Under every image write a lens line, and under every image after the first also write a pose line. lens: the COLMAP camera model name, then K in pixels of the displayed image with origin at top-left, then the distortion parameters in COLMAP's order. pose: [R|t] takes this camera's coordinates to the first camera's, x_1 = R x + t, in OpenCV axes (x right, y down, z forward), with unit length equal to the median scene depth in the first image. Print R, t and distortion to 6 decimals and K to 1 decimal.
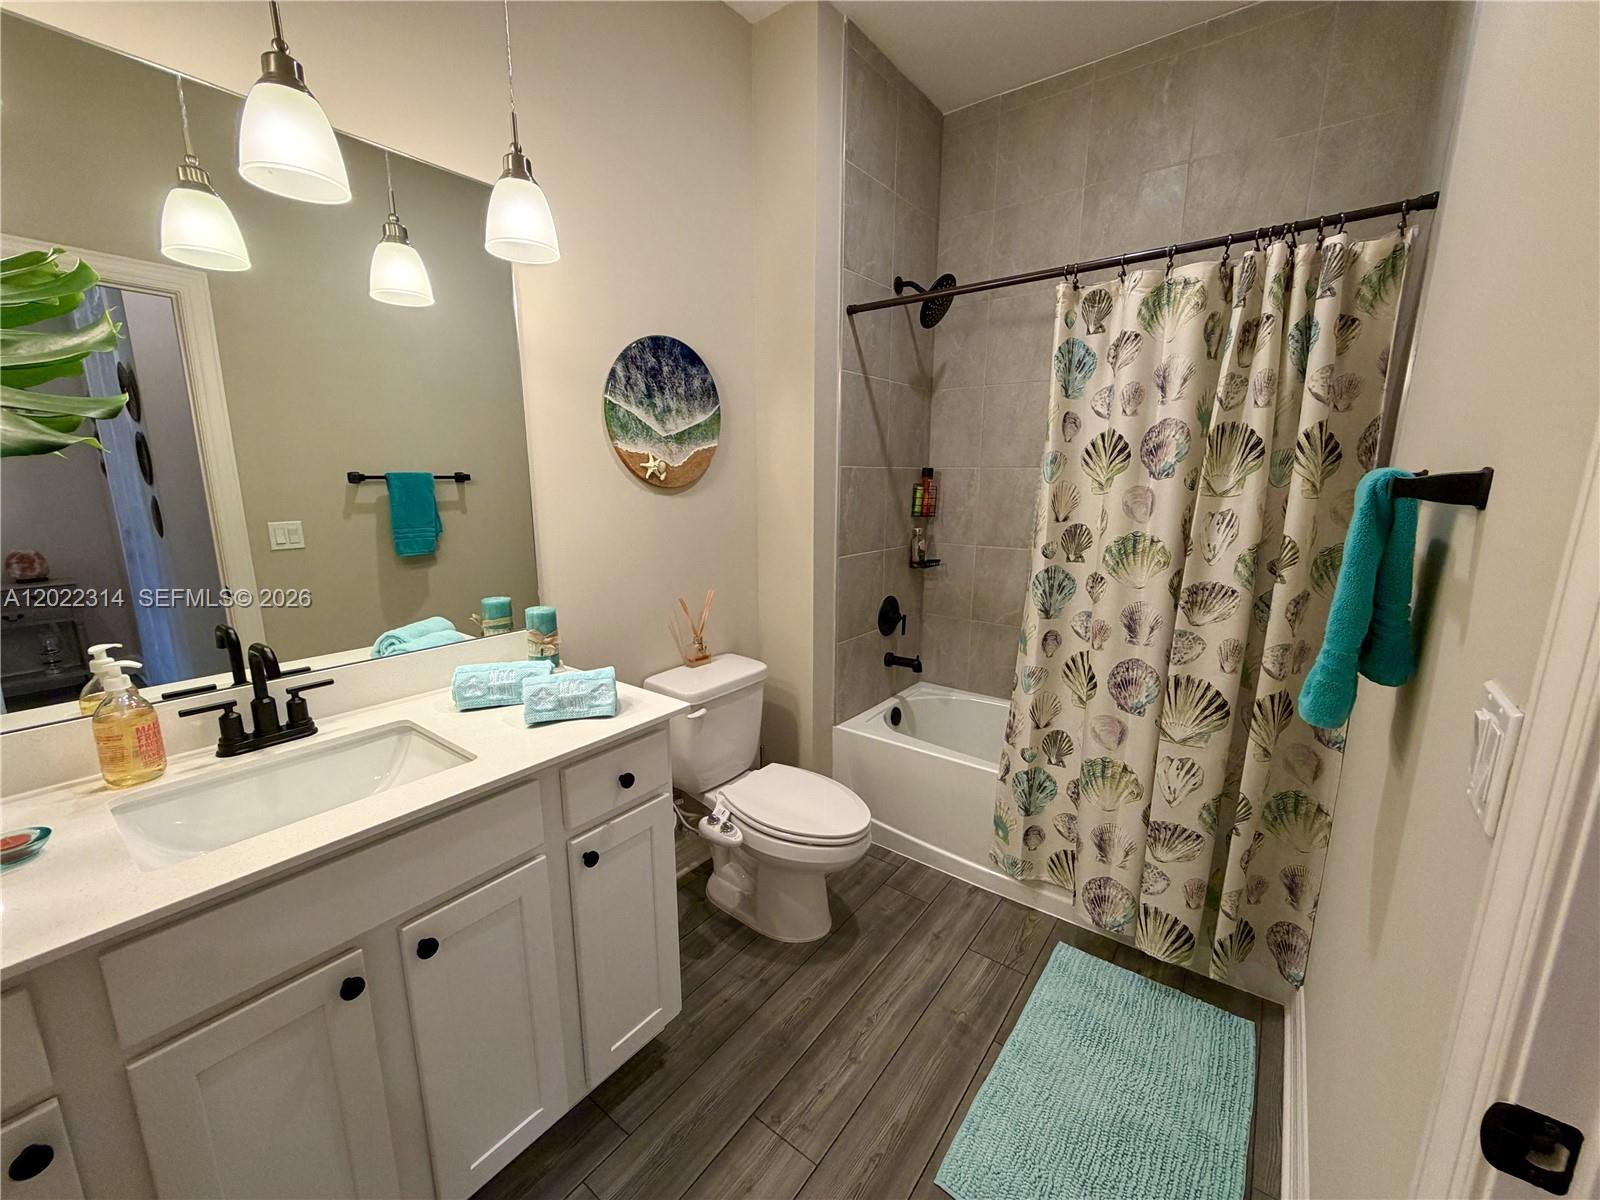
lens RADIAL K [[635.8, 0, 796.9], [0, 635.8, 604.2], [0, 0, 1]] dist [0.001254, -0.000164]
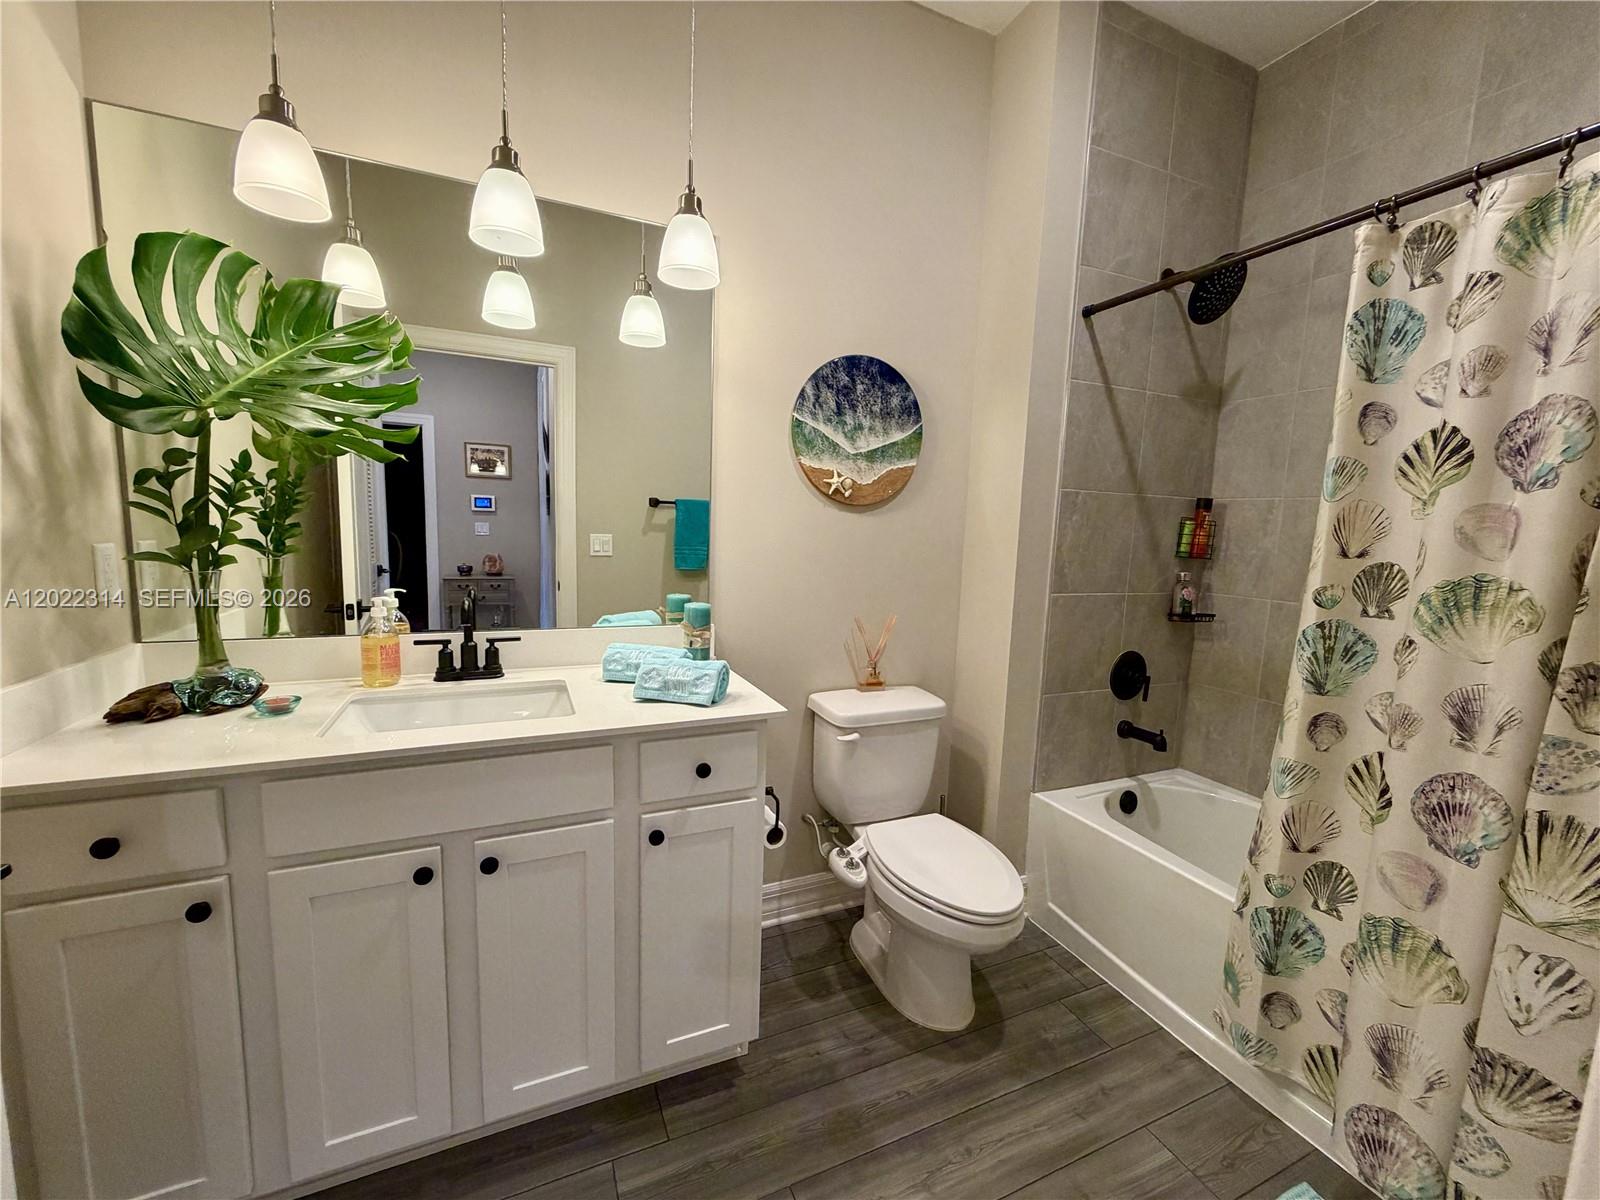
lens RADIAL K [[635.8, 0, 796.9], [0, 635.8, 604.2], [0, 0, 1]] dist [0.001254, -0.000164]
pose [[0.876388, 0.088628, -0.473381, 0.217073], [-0.127254, 0.990603, -0.050125, 0.033355], [0.464490, 0.104169, 0.879430, 0.108605]]
